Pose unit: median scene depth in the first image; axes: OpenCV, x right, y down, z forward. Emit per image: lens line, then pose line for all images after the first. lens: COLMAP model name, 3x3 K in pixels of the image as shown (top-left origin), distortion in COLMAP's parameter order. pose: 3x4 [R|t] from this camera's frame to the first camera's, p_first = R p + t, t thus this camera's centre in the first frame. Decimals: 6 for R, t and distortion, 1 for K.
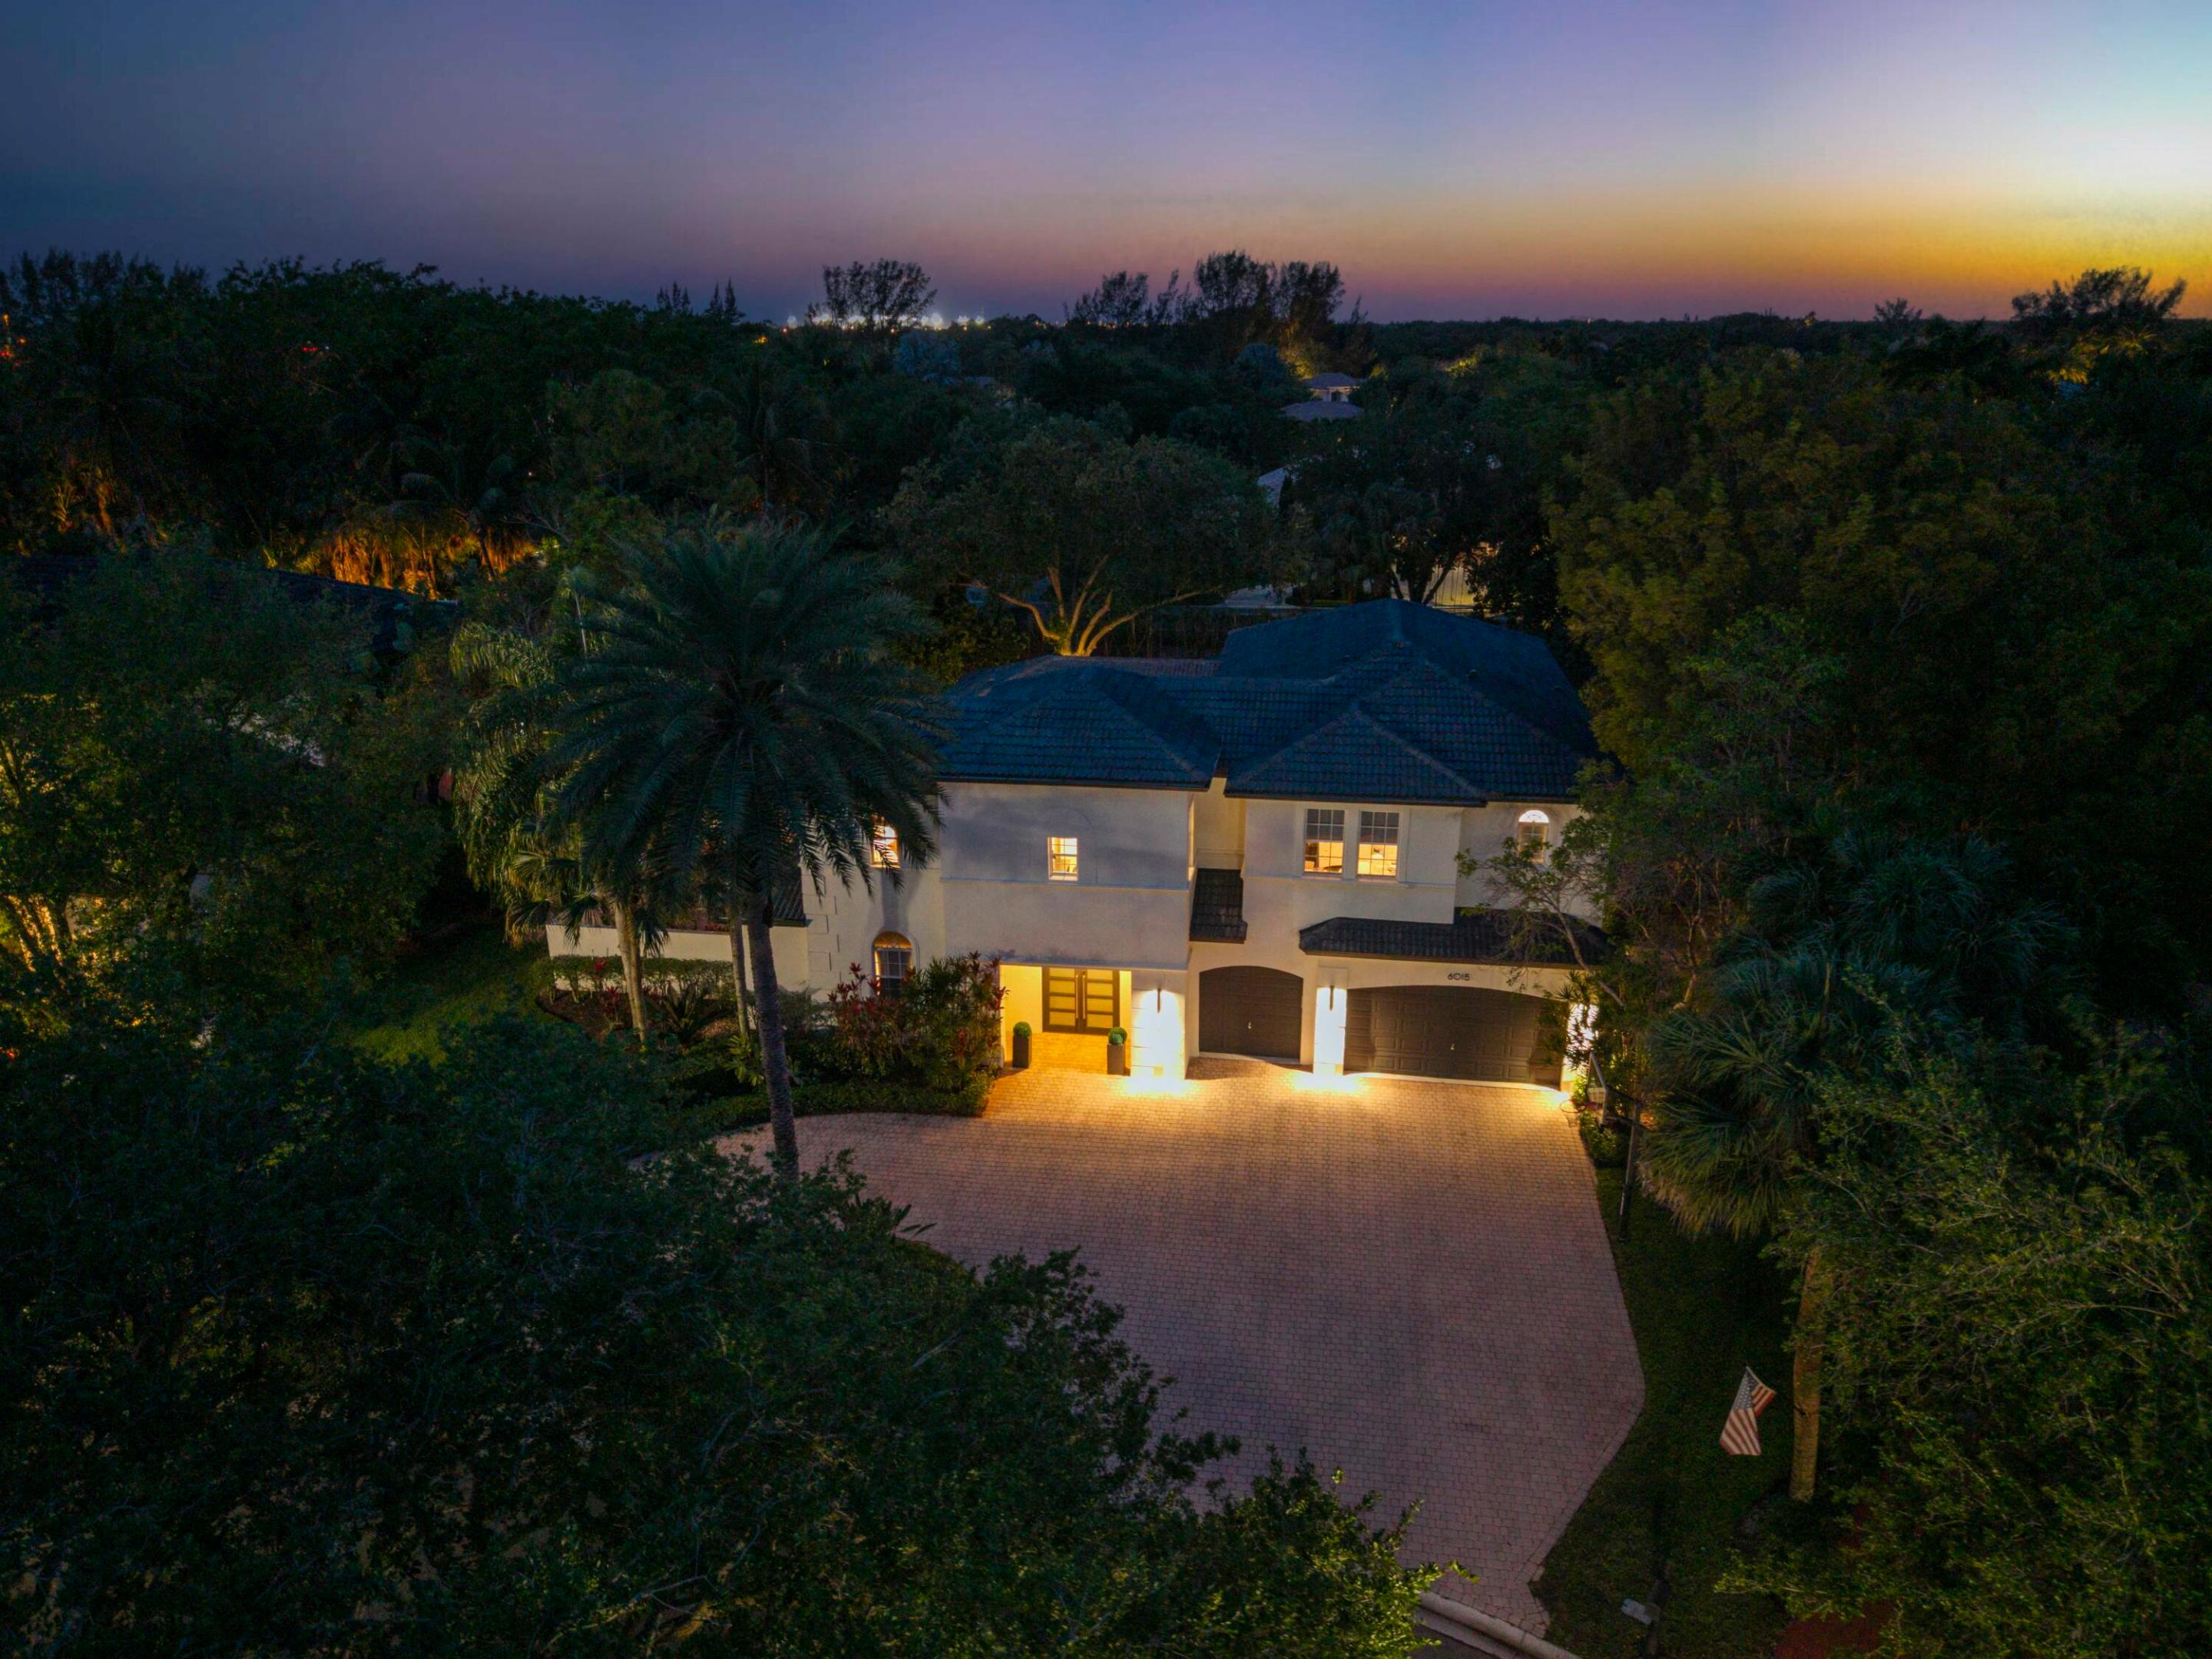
lens RADIAL K [[1506.3, 0, 1102.4], [0, 1506.3, 841.2], [0, 0, 1]] dist [0.027968, -0.001993]
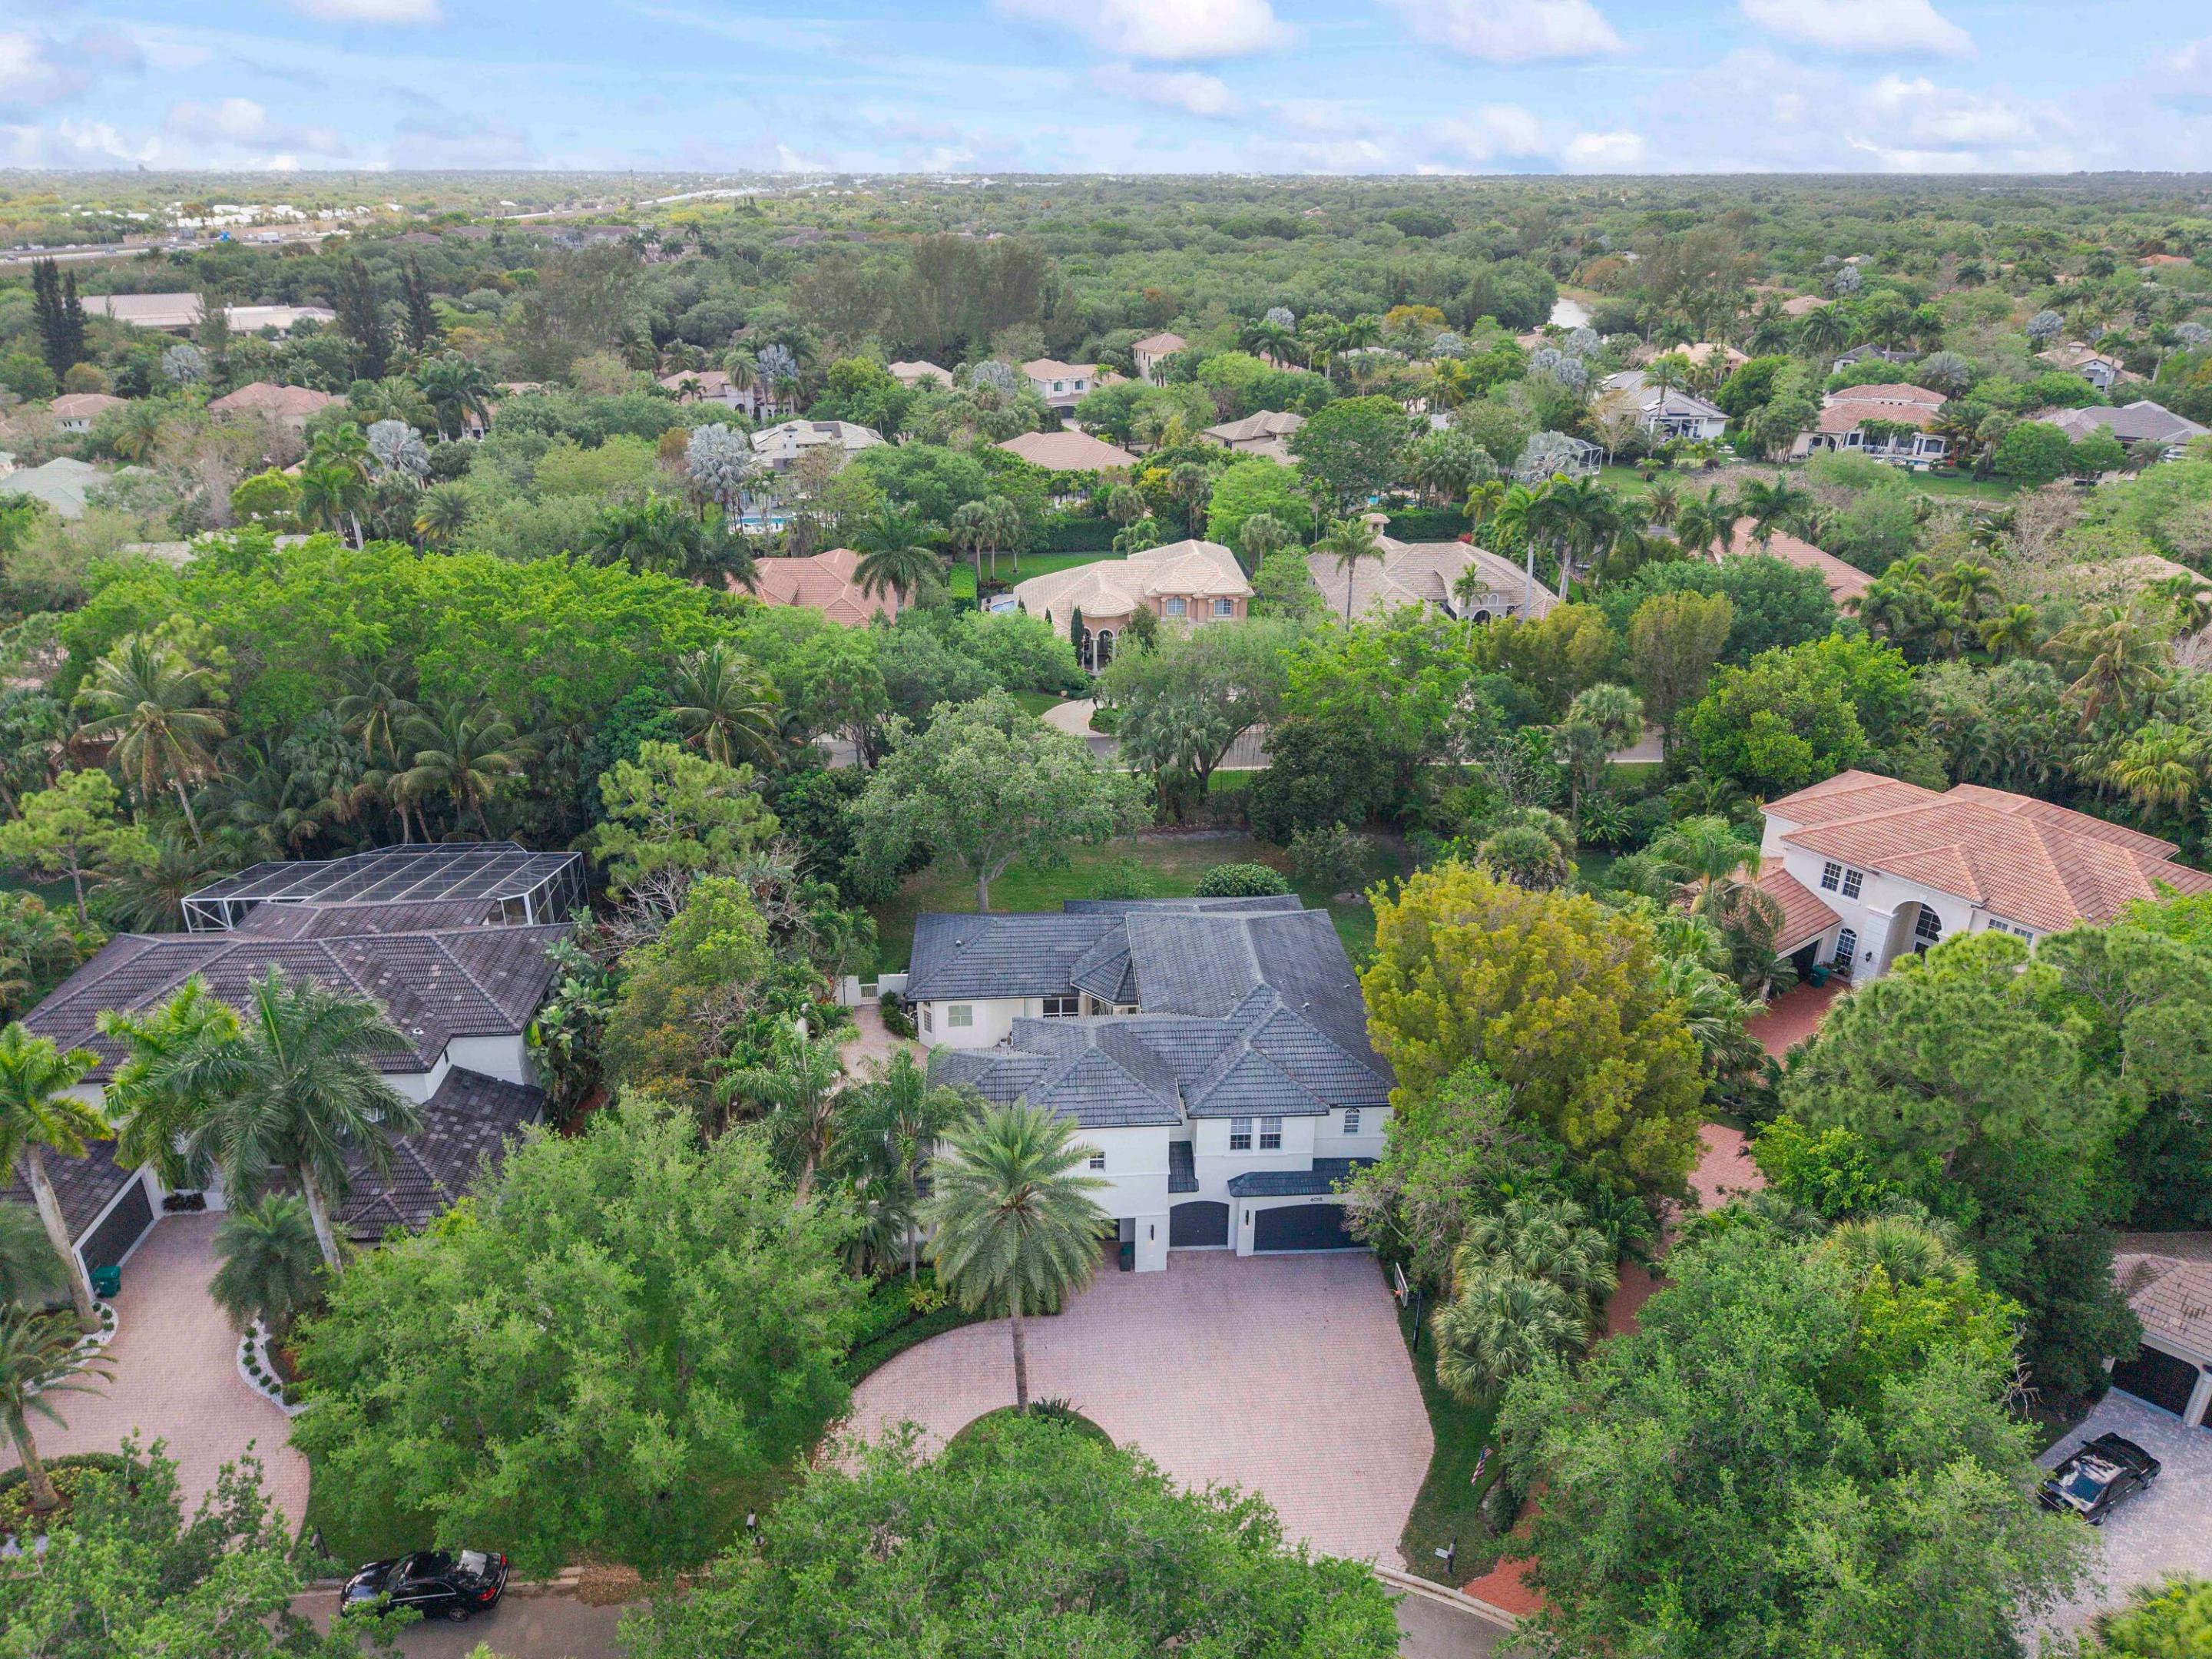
lens RADIAL K [[1503.4, 0, 1106.3], [0, 1503.4, 846.1], [0, 0, 1]] dist [0.024884, -0.008186]
pose [[0.978637, -0.081410, 0.188791, -0.309162], [0.065000, 0.993677, 0.091551, -0.501881], [-0.195050, -0.077324, 0.977741, -0.662096]]
